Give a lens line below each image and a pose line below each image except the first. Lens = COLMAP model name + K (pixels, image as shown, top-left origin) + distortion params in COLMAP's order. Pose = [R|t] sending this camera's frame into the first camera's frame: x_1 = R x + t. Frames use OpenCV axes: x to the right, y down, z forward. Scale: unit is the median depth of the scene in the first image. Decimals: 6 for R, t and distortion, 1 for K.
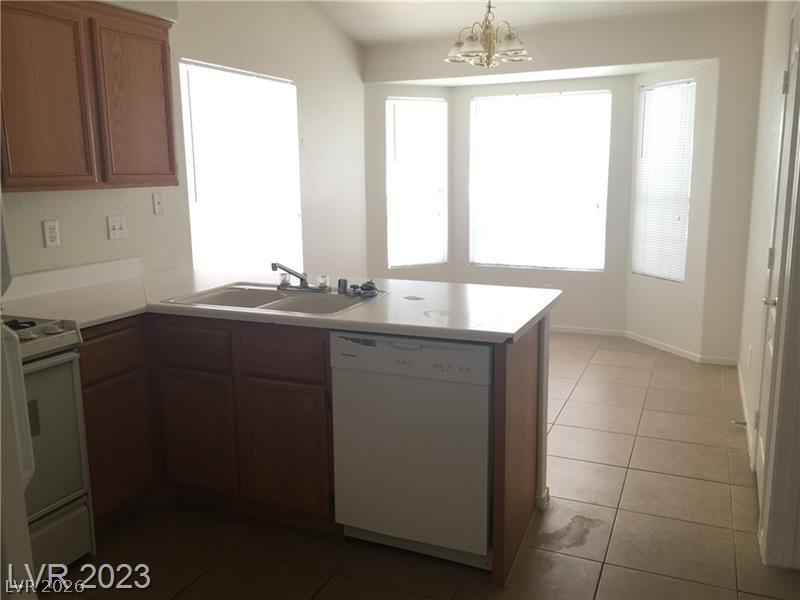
lens RADIAL K [[674.9, 0, 396.4], [0, 674.9, 293.8], [0, 0, 1]] dist [0.063737, -0.073645]
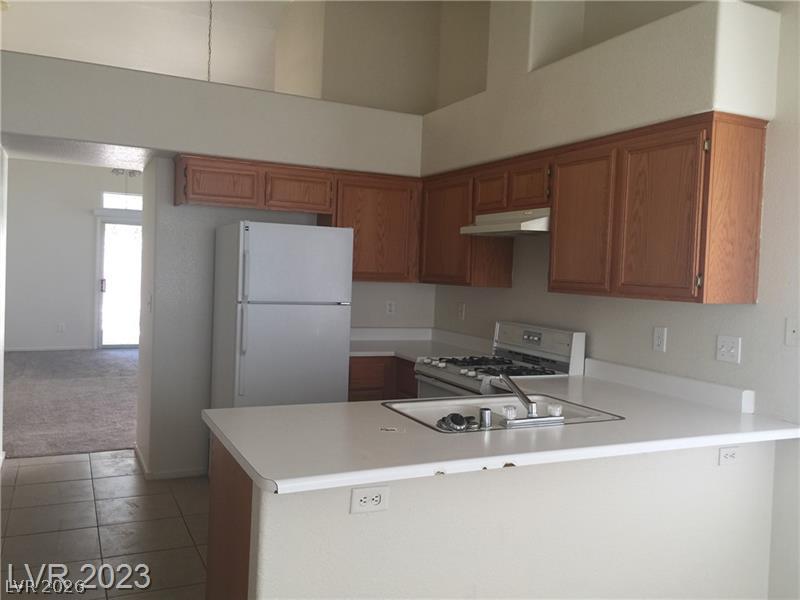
lens RADIAL K [[674.9, 0, 399.8], [0, 674.9, 299.2], [0, 0, 1]] dist [0.063737, -0.073645]
pose [[-0.639497, 0.012158, -0.768698, 0.619588], [-0.175337, 0.971217, 0.161227, -0.263753], [0.748533, 0.237885, -0.618959, 1.406411]]
